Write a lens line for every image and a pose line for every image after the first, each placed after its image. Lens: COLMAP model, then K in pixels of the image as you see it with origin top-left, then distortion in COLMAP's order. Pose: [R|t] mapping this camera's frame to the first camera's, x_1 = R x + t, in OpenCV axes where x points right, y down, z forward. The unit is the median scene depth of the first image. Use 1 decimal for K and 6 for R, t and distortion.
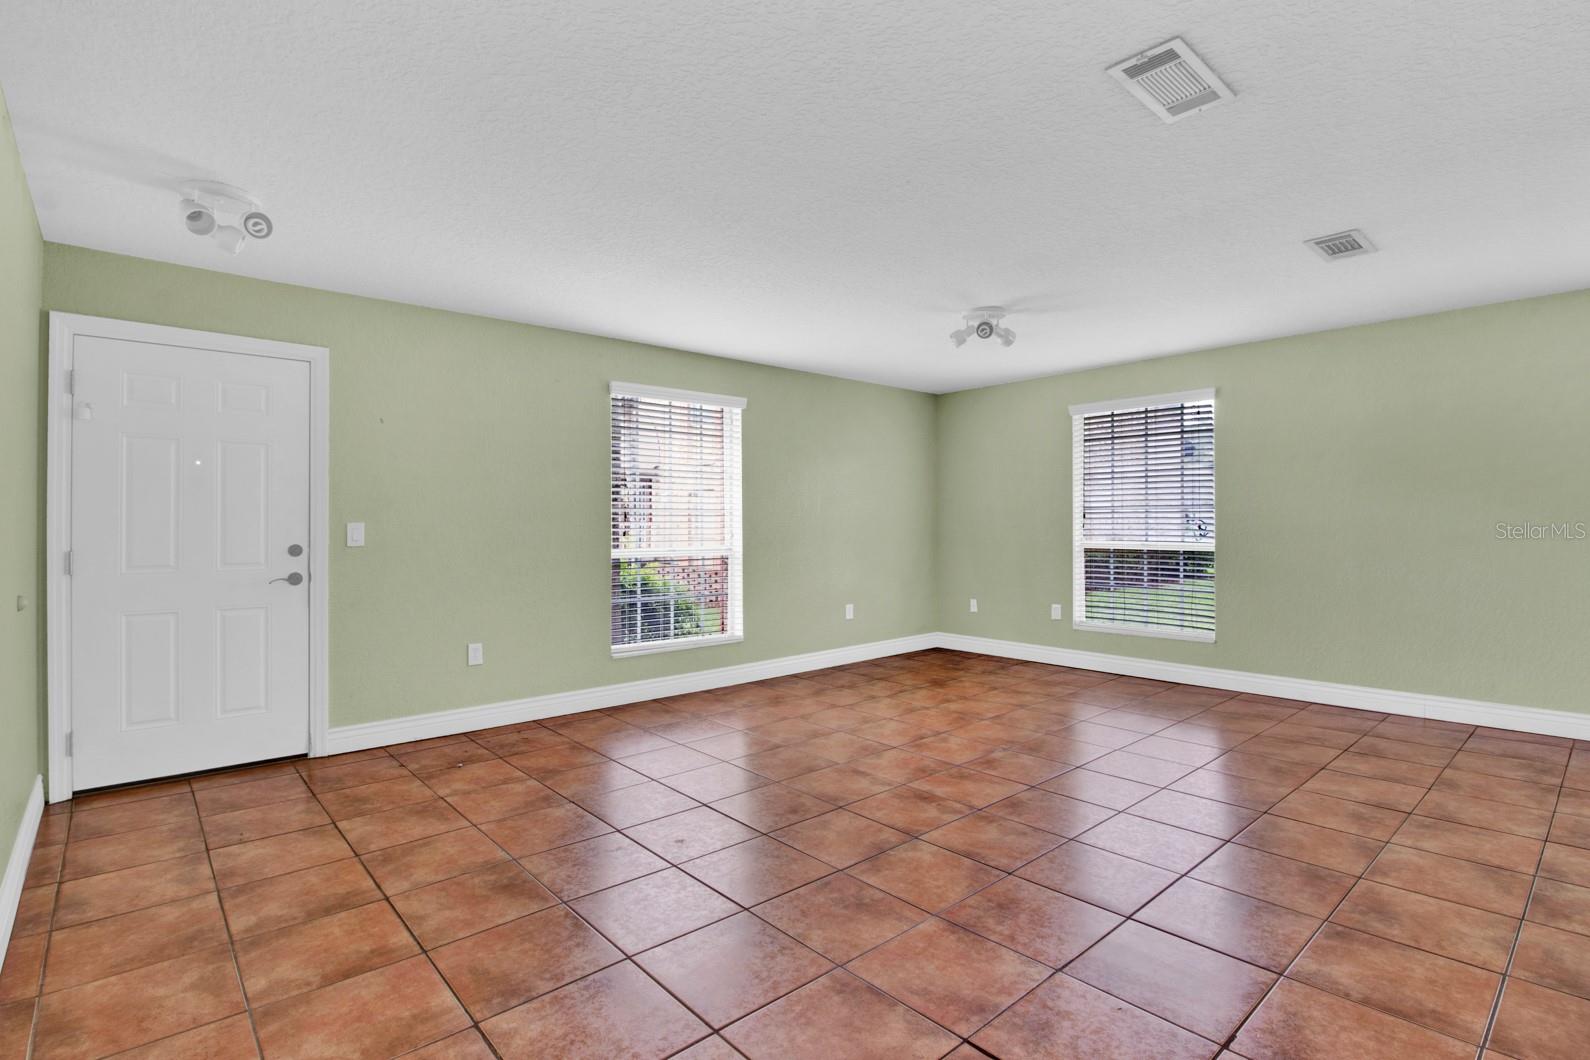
lens RADIAL K [[764.8, 0, 788.9], [0, 764.8, 525.7], [0, 0, 1]] dist [-0.002396, -0.006069]
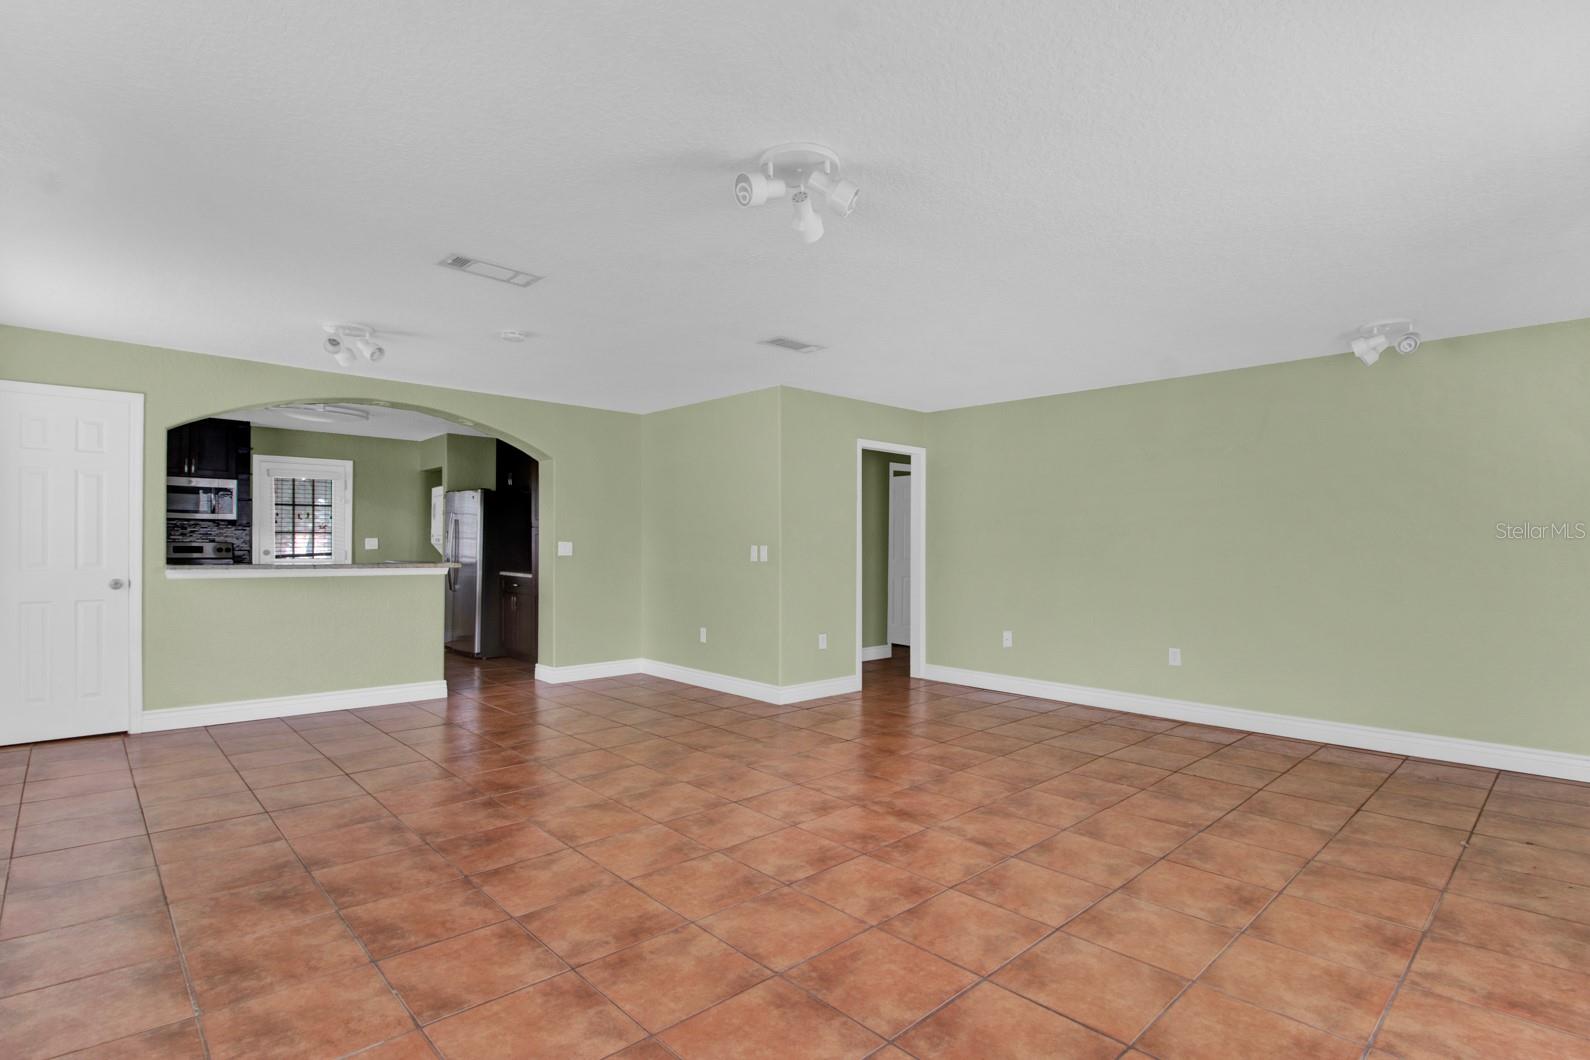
lens RADIAL K [[764.8, 0, 811.0], [0, 764.8, 552.8], [0, 0, 1]] dist [-0.002396, -0.006069]
pose [[-0.998537, -0.003948, -0.053931, 0.318610], [-0.004710, 0.999891, 0.014000, -0.009755], [0.053870, 0.014234, -0.998447, 1.774312]]
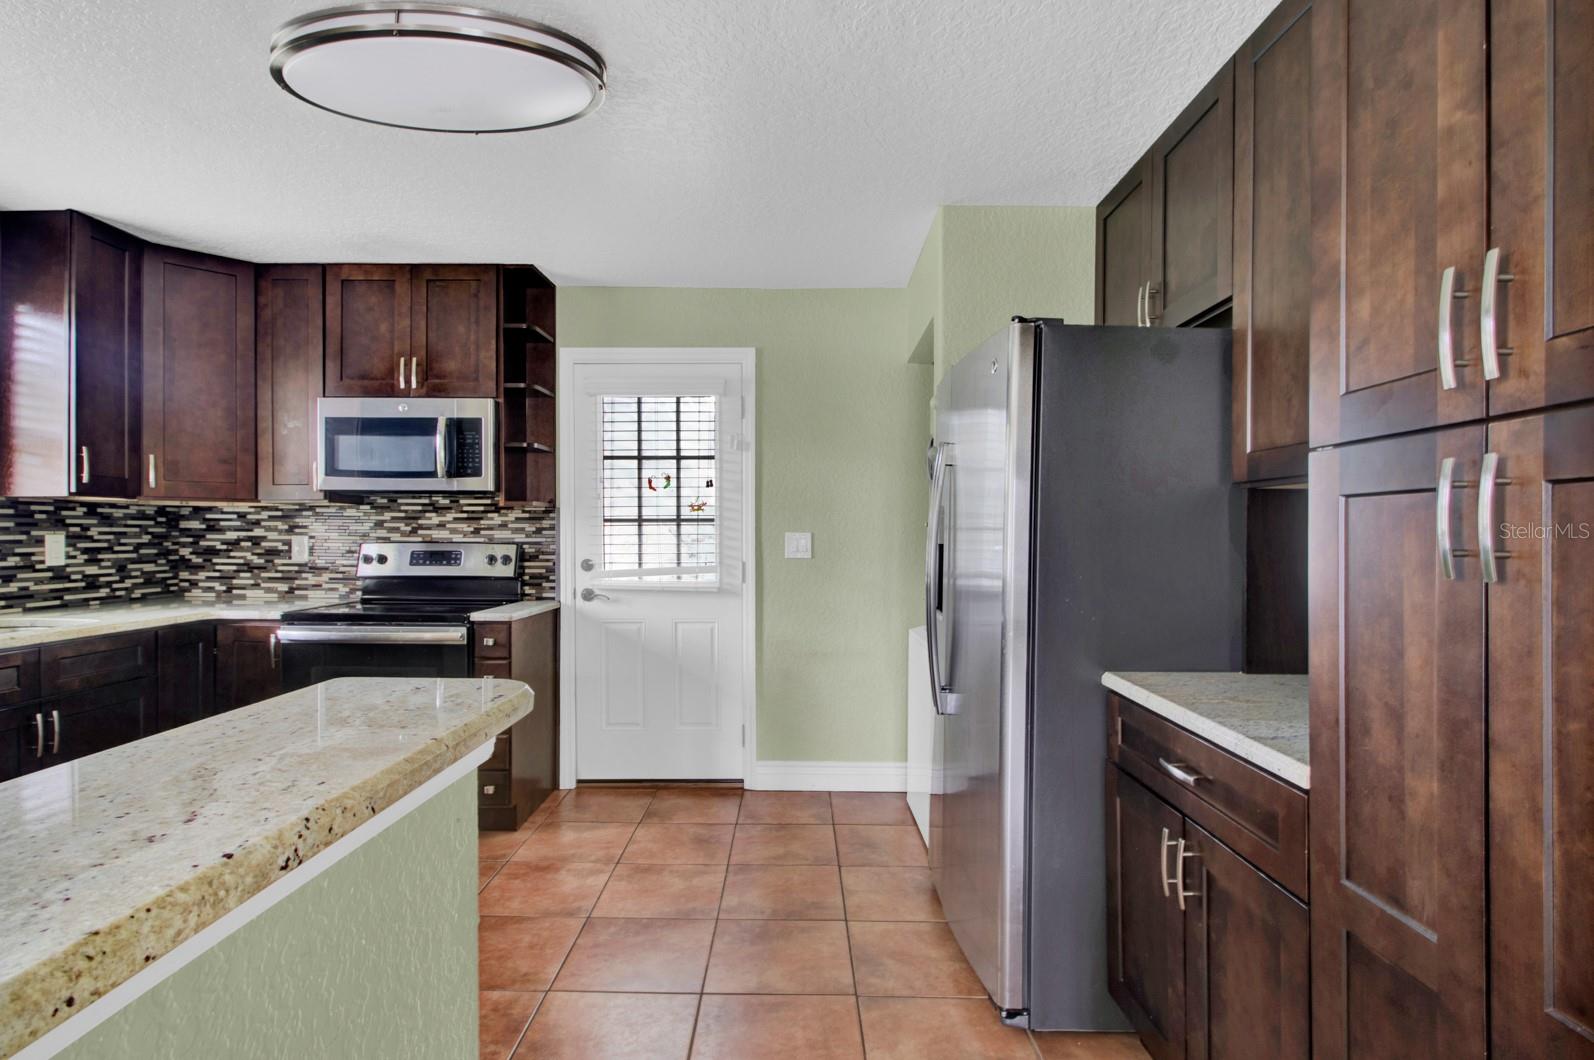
lens RADIAL K [[766.7, 0, 803.1], [0, 766.7, 534.7], [0, 0, 1]] dist [-0.002396, -0.006069]
pose [[-0.740159, 0.001487, 0.672430, 0.866063], [0.001313, 0.999999, -0.000766, -0.010801], [-0.672430, 0.000316, -0.740160, 0.116135]]
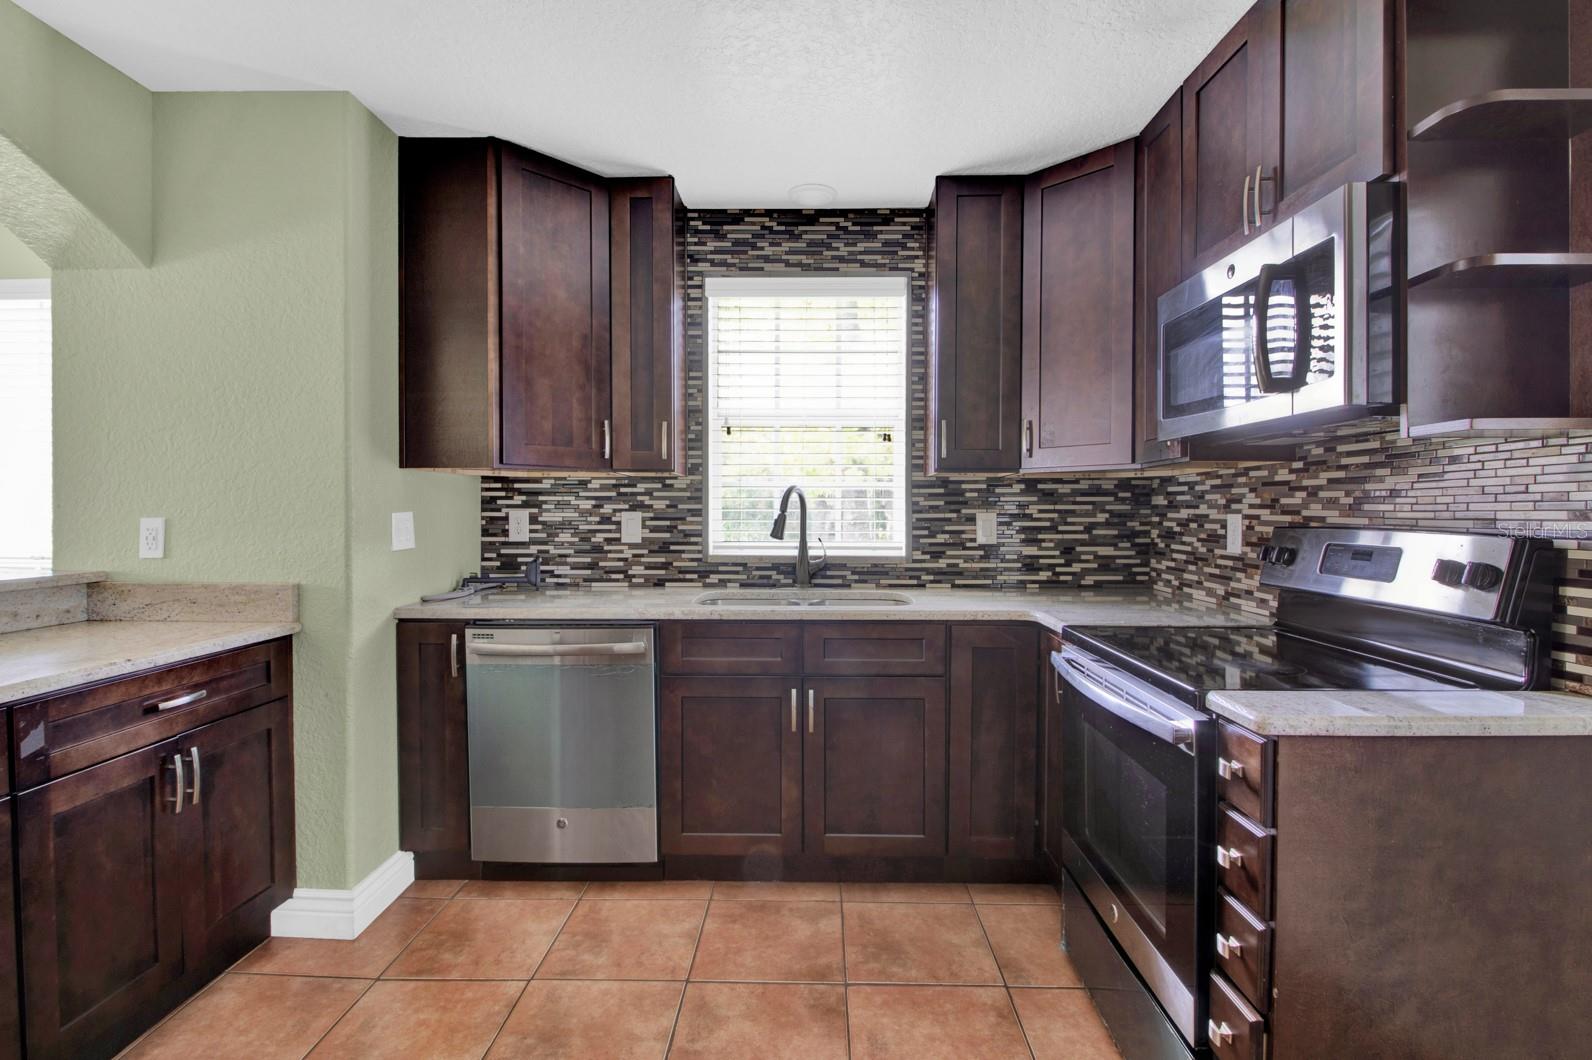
lens RADIAL K [[765.8, 0, 823.9], [0, 765.8, 527.2], [0, 0, 1]] dist [-0.002396, -0.006069]
pose [[0.692399, -0.011889, 0.721417, 1.281247], [0.000814, 0.999876, 0.015697, -0.010396], [-0.721514, -0.010281, 0.692323, -0.352974]]
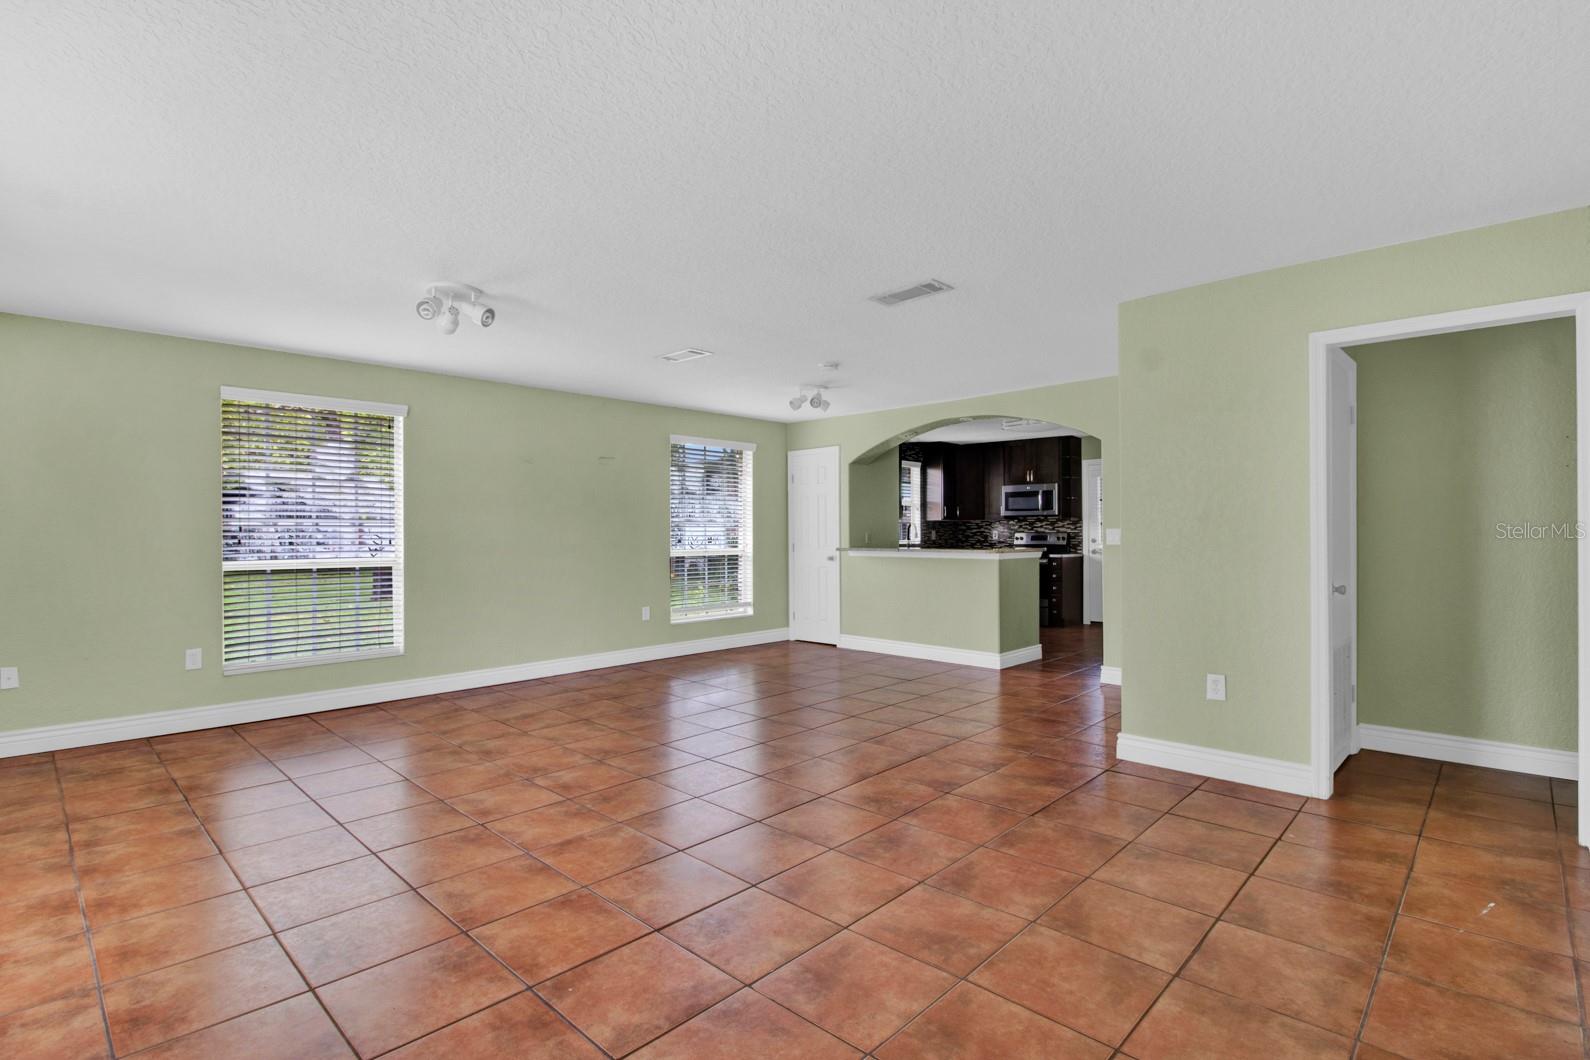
lens RADIAL K [[764.8, 0, 797.6], [0, 764.8, 531.8], [0, 0, 1]] dist [-0.002396, -0.006069]
pose [[-0.094377, 0.004920, 0.995524, -0.721318], [0.010037, 0.999942, -0.003990, -0.002814], [-0.995486, 0.009616, -0.094421, 0.804287]]
